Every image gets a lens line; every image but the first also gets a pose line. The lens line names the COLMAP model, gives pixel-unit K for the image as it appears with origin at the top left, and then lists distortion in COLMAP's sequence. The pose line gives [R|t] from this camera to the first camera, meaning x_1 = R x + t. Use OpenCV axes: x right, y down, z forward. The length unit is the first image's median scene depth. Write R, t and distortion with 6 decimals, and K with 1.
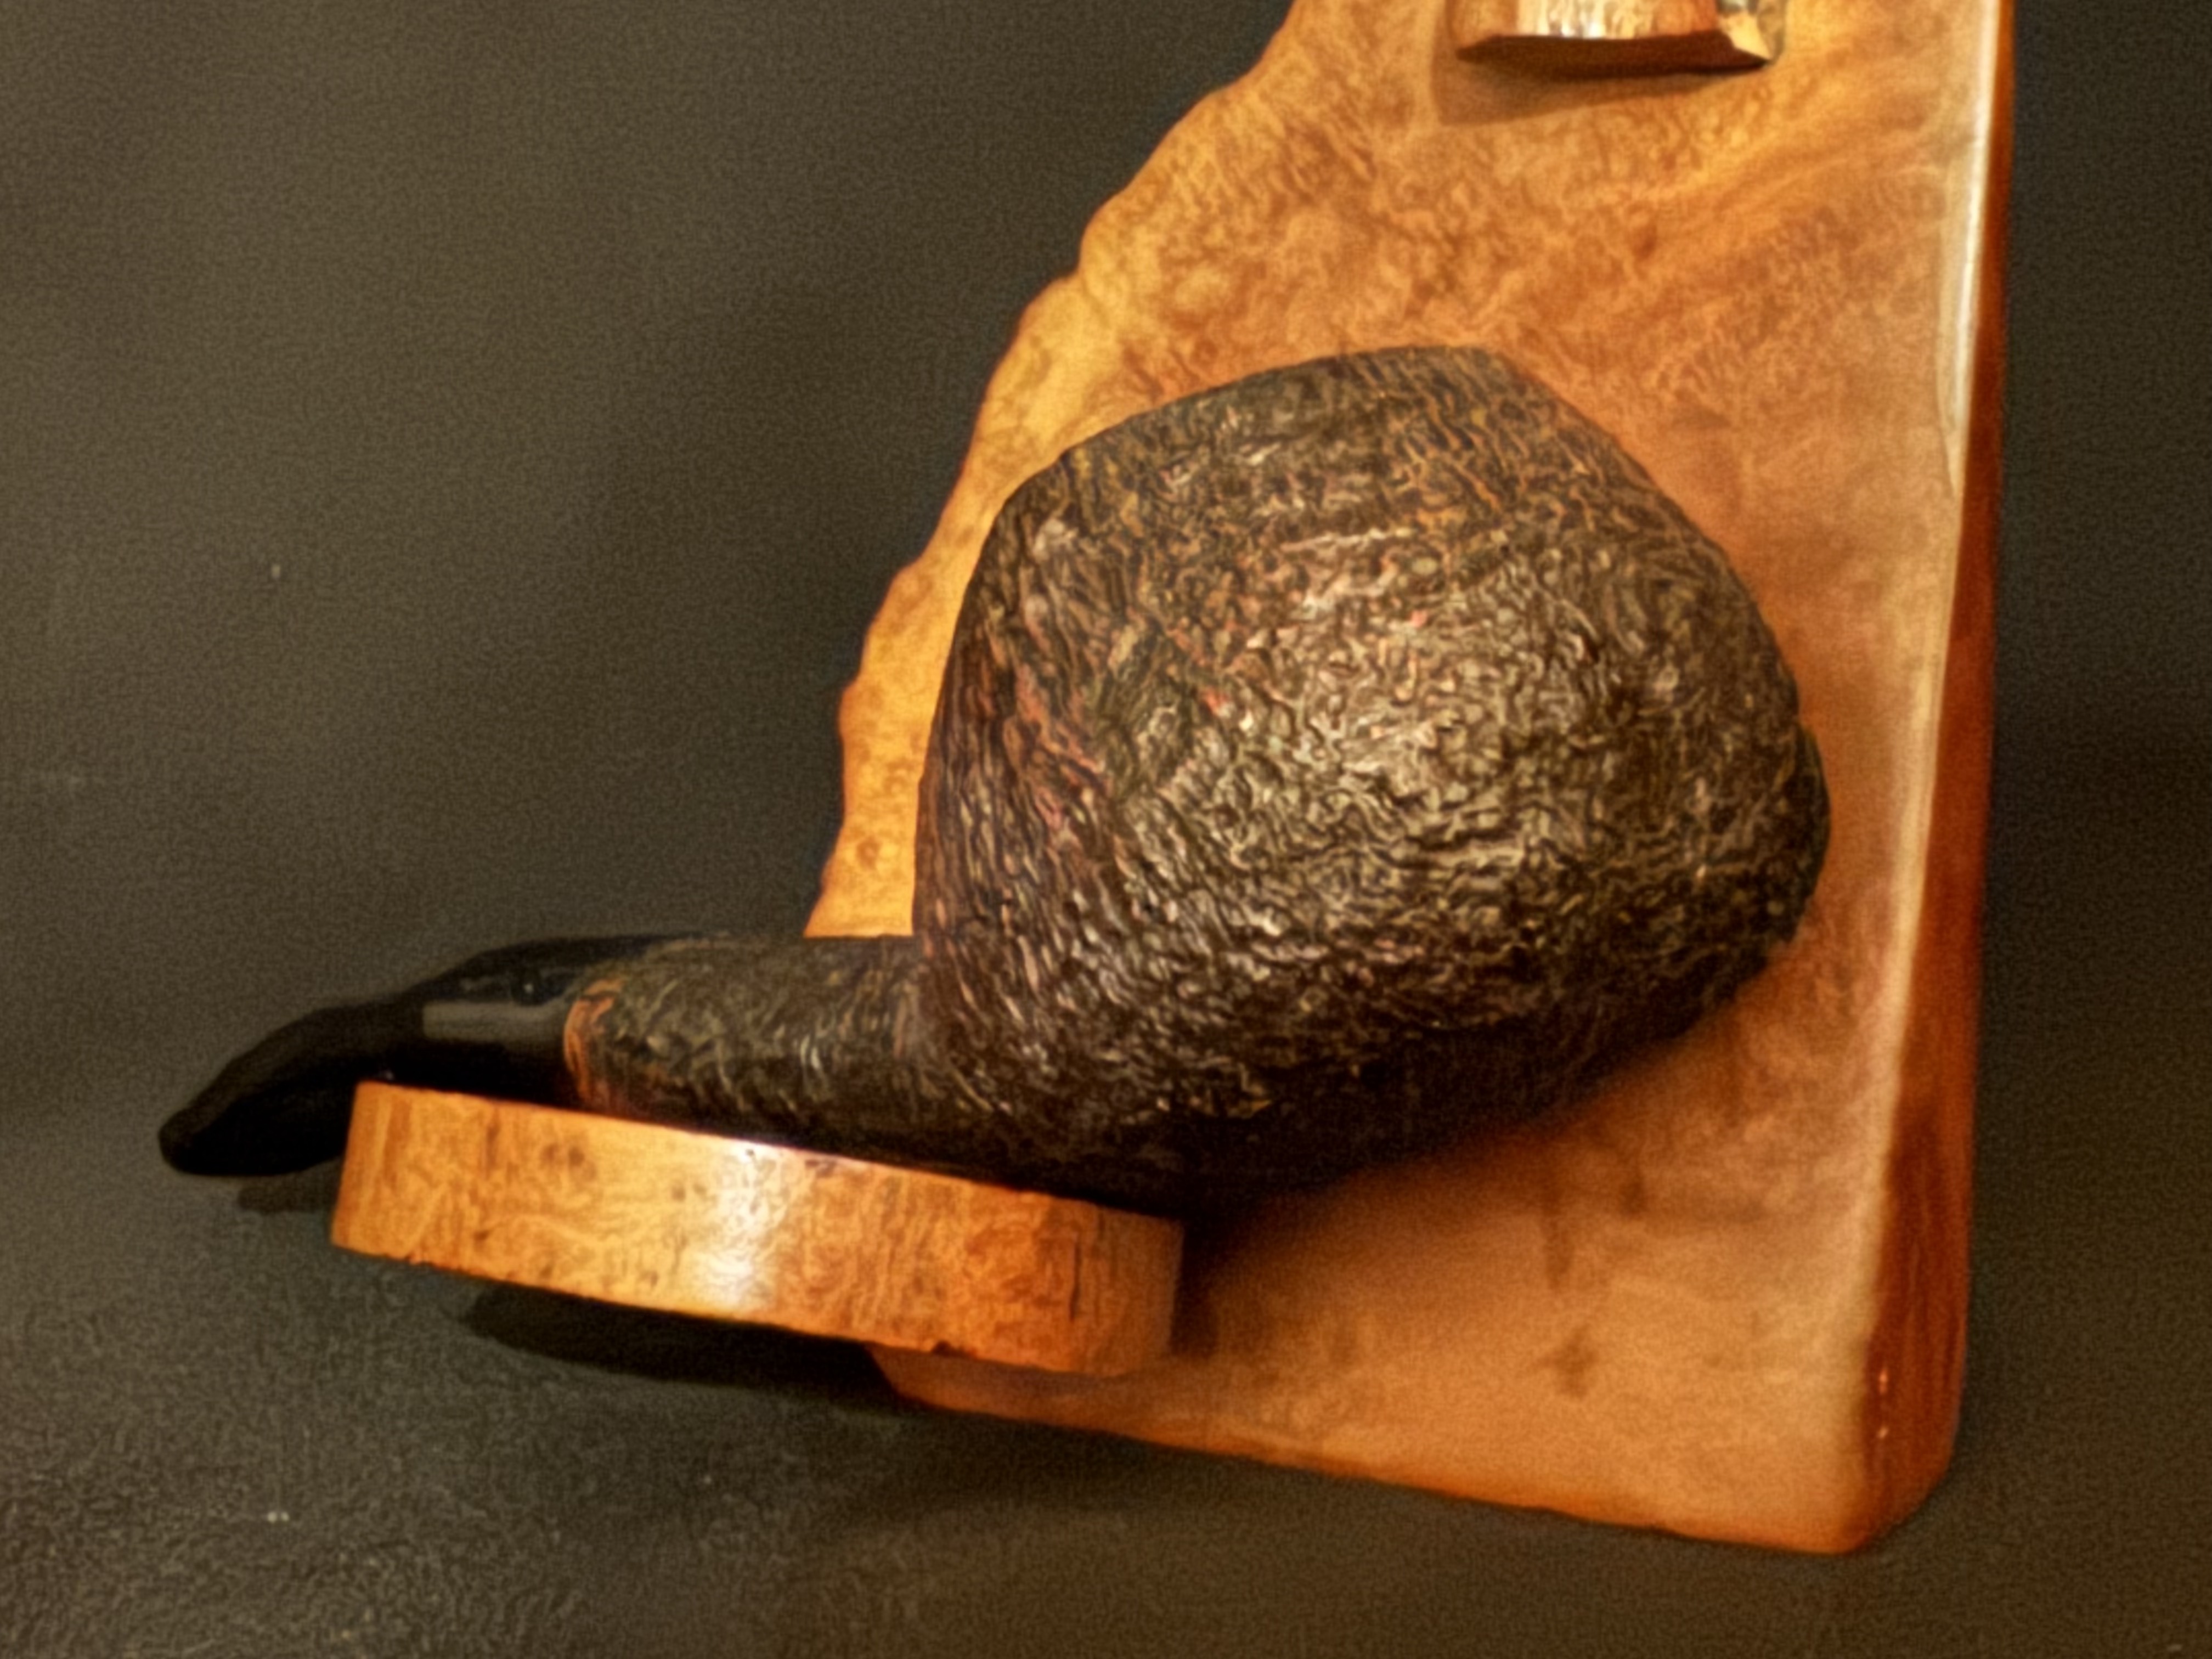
lens RADIAL K [[3245.4, 0, 912.5], [0, 3245.4, 839.7], [0, 0, 1]] dist [-0.004392, 0.000000]
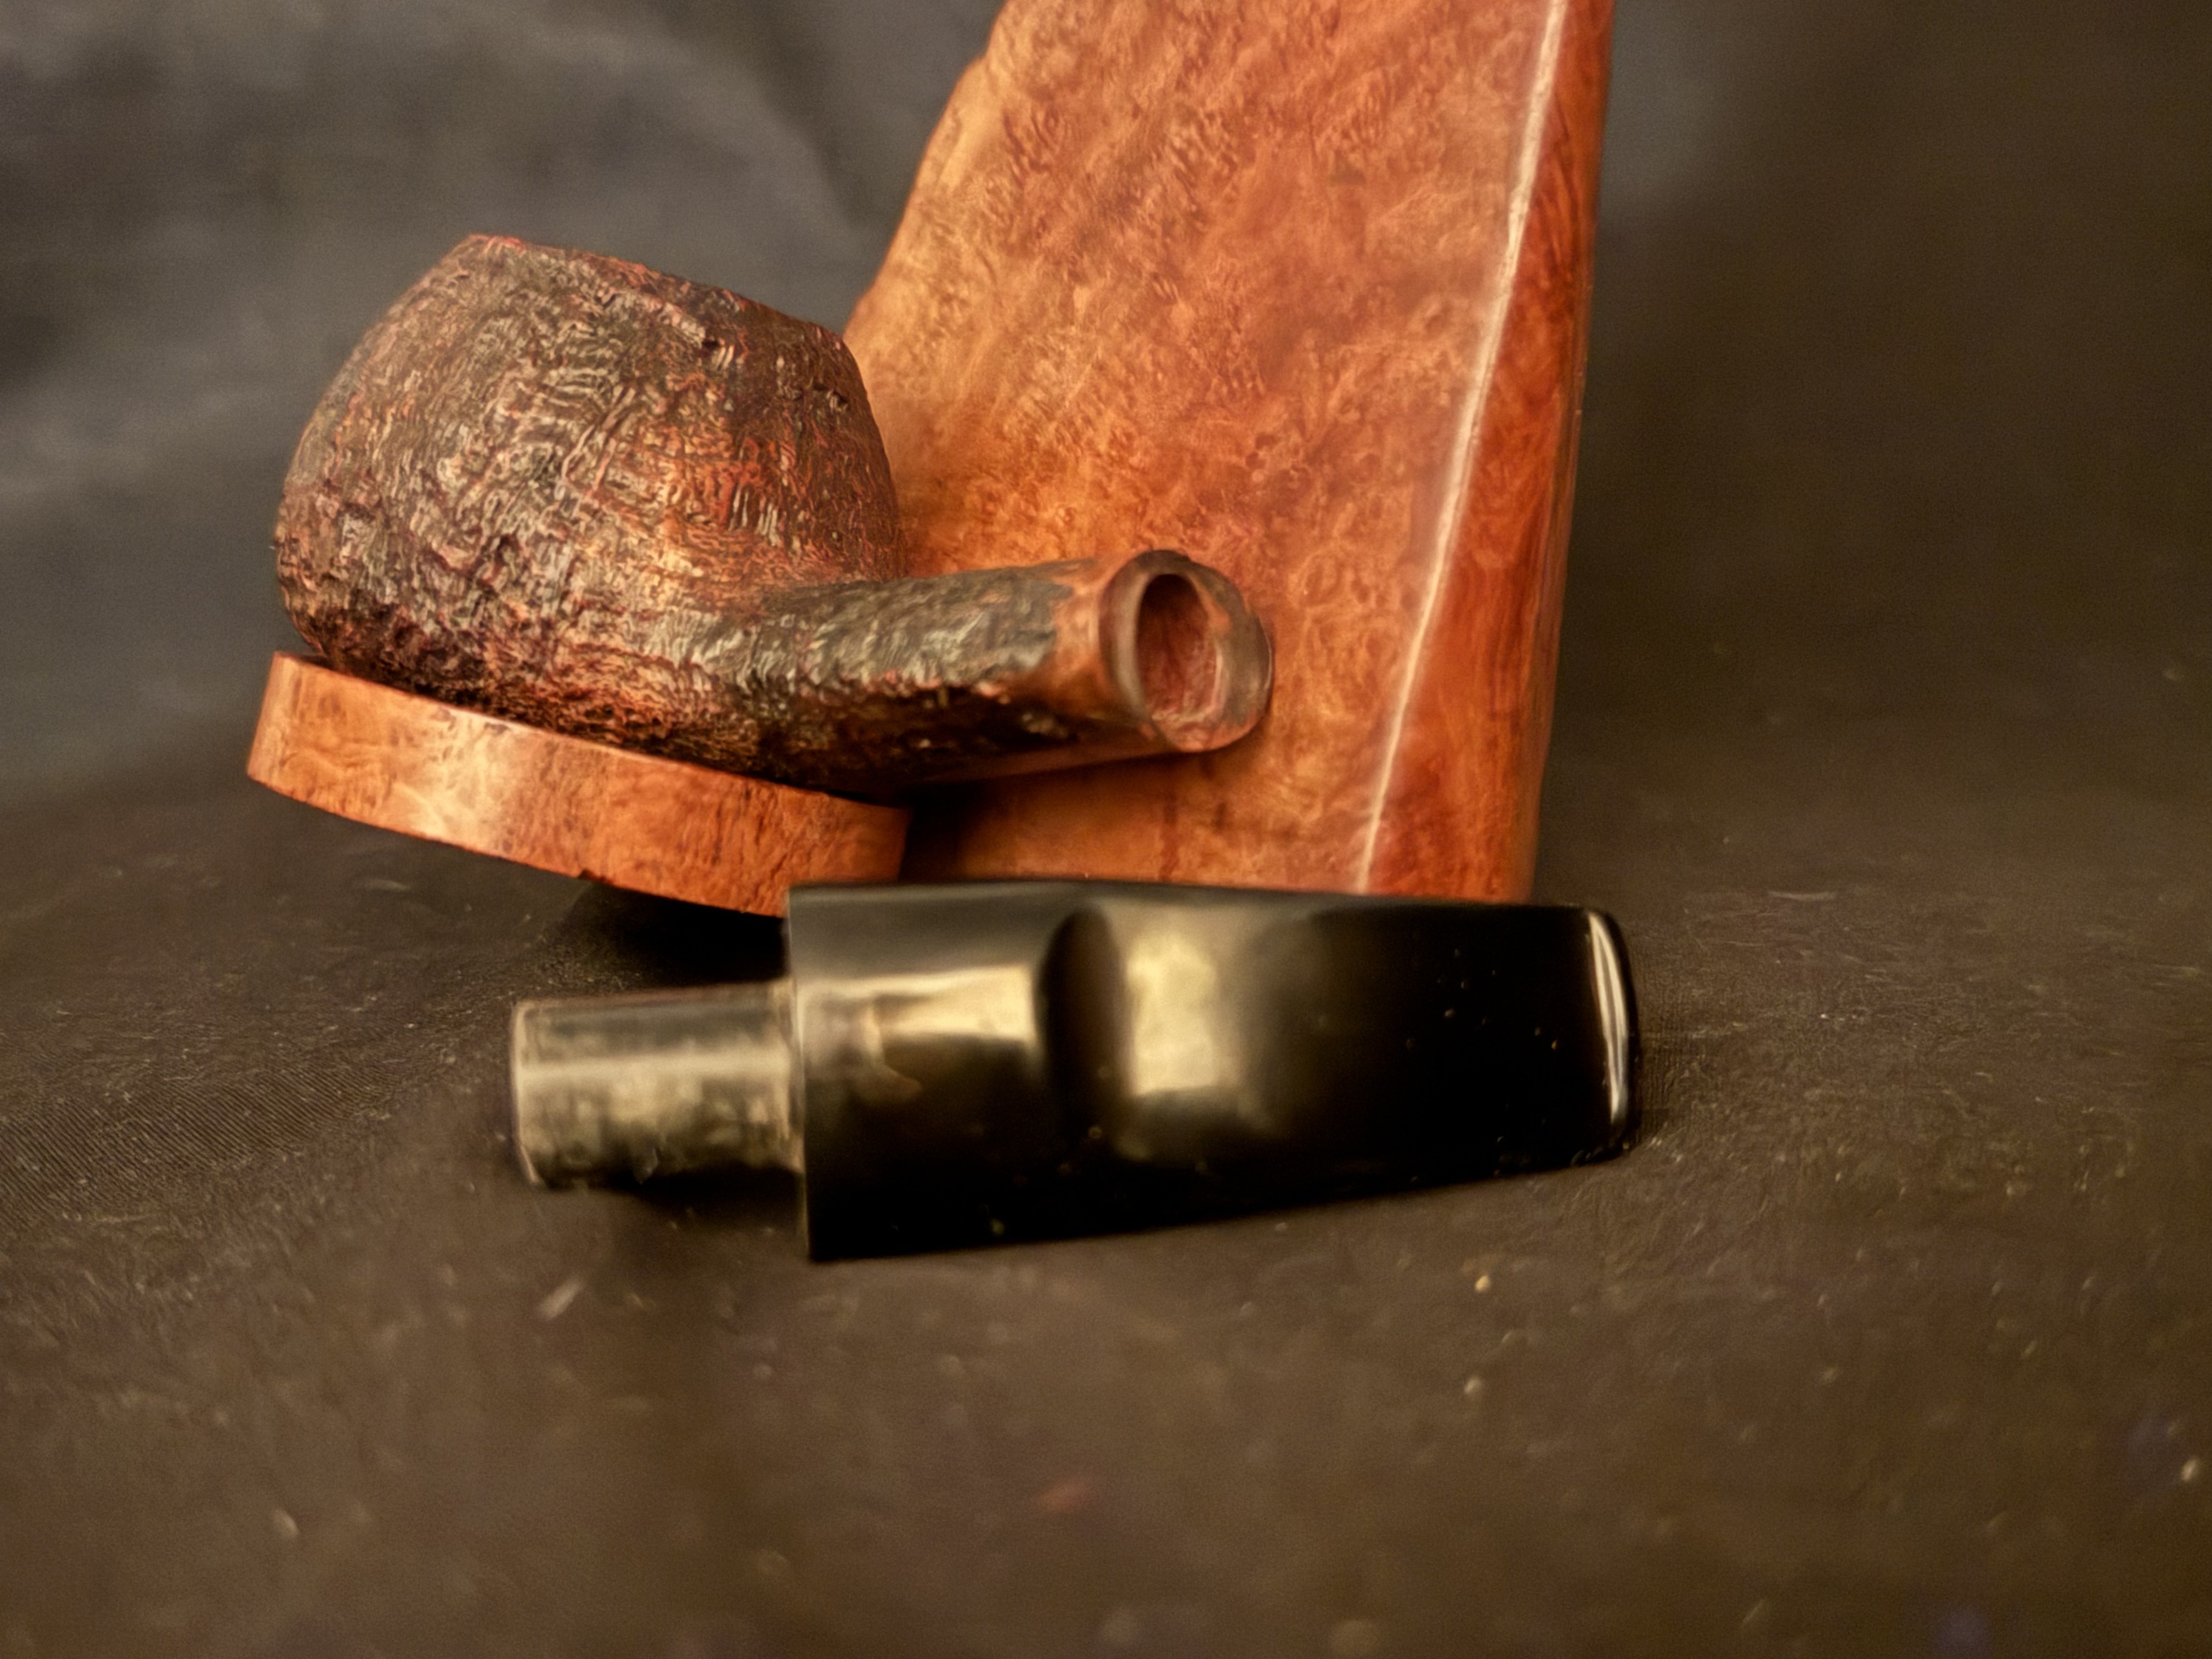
lens RADIAL K [[2522.2, 0, 1110.1], [0, 2522.2, 826.6], [0, 0, 1]] dist [0.122955, 0.000000]
pose [[0.968154, 0.082533, -0.236361, 0.402539], [-0.059163, 0.992782, 0.104327, 0.015746], [0.243265, -0.087020, 0.966048, 0.054039]]
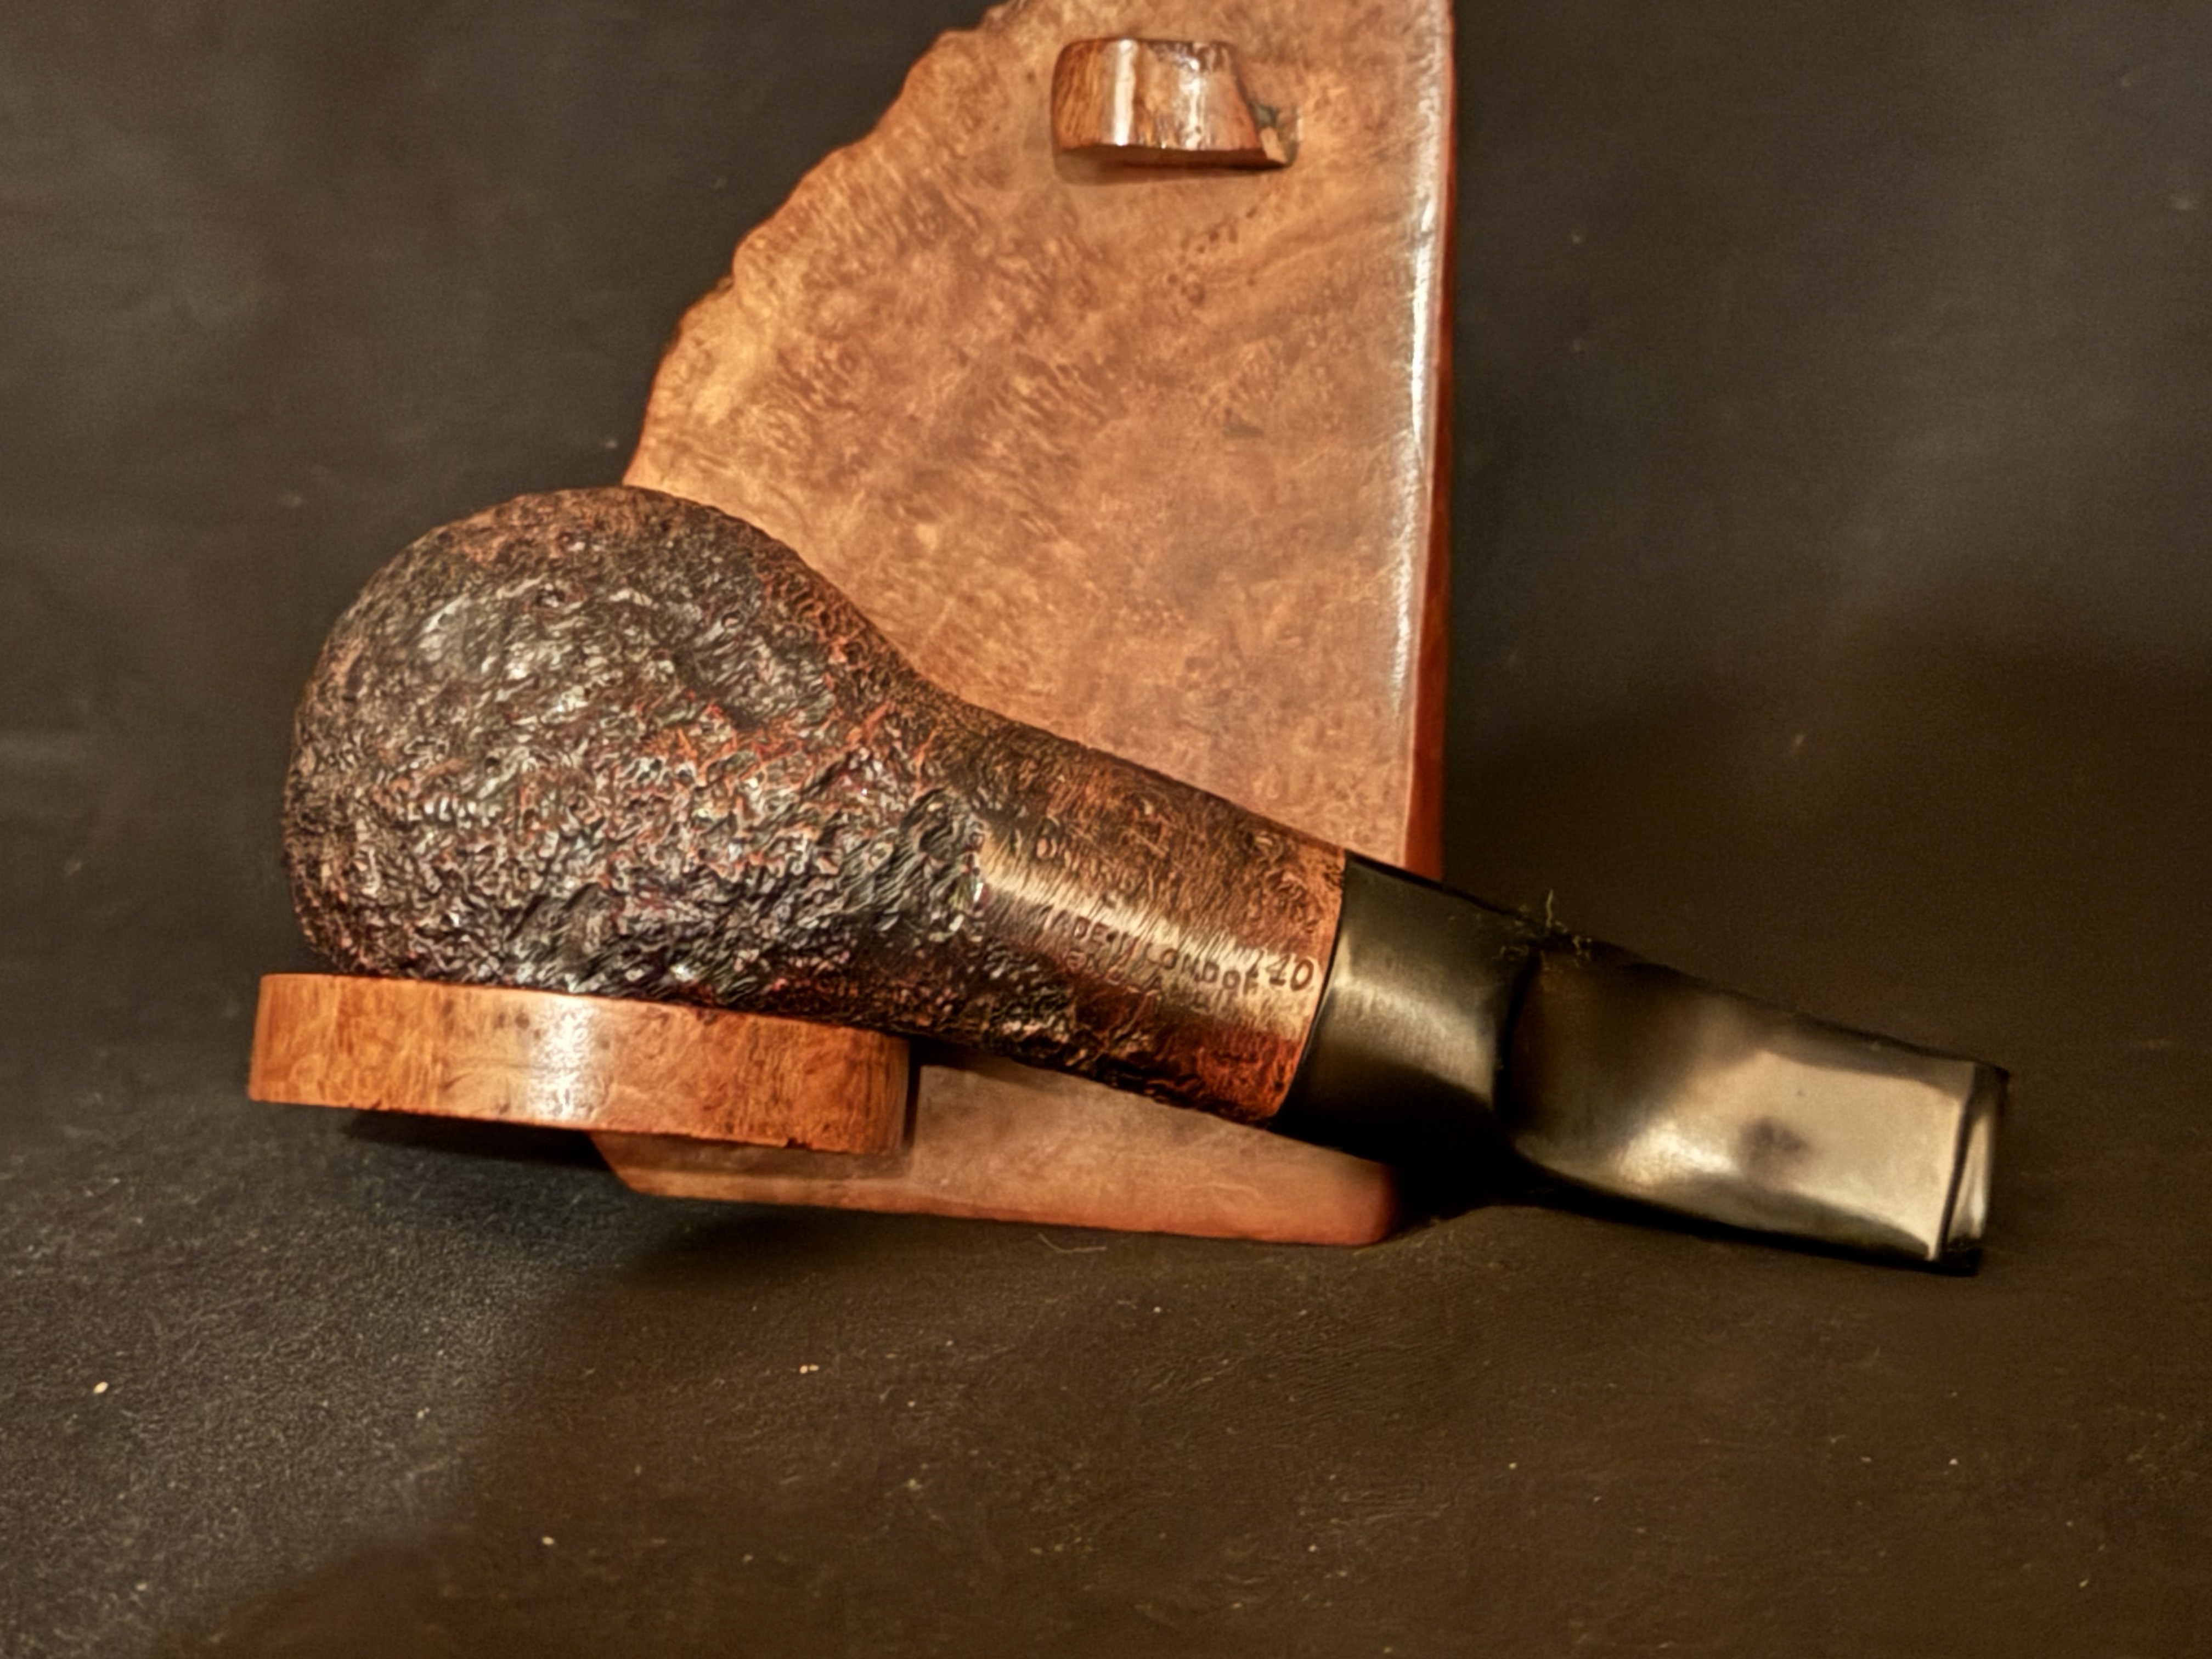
lens RADIAL K [[3770.8, 0, 1092.6], [0, 3770.8, 809.0], [0, 0, 1]] dist [0.180583, 0.000000]
pose [[0.946151, -0.043112, 0.320842, -0.336004], [0.022693, 0.997487, 0.067114, -0.079997], [-0.322929, -0.056219, 0.944752, -0.491261]]
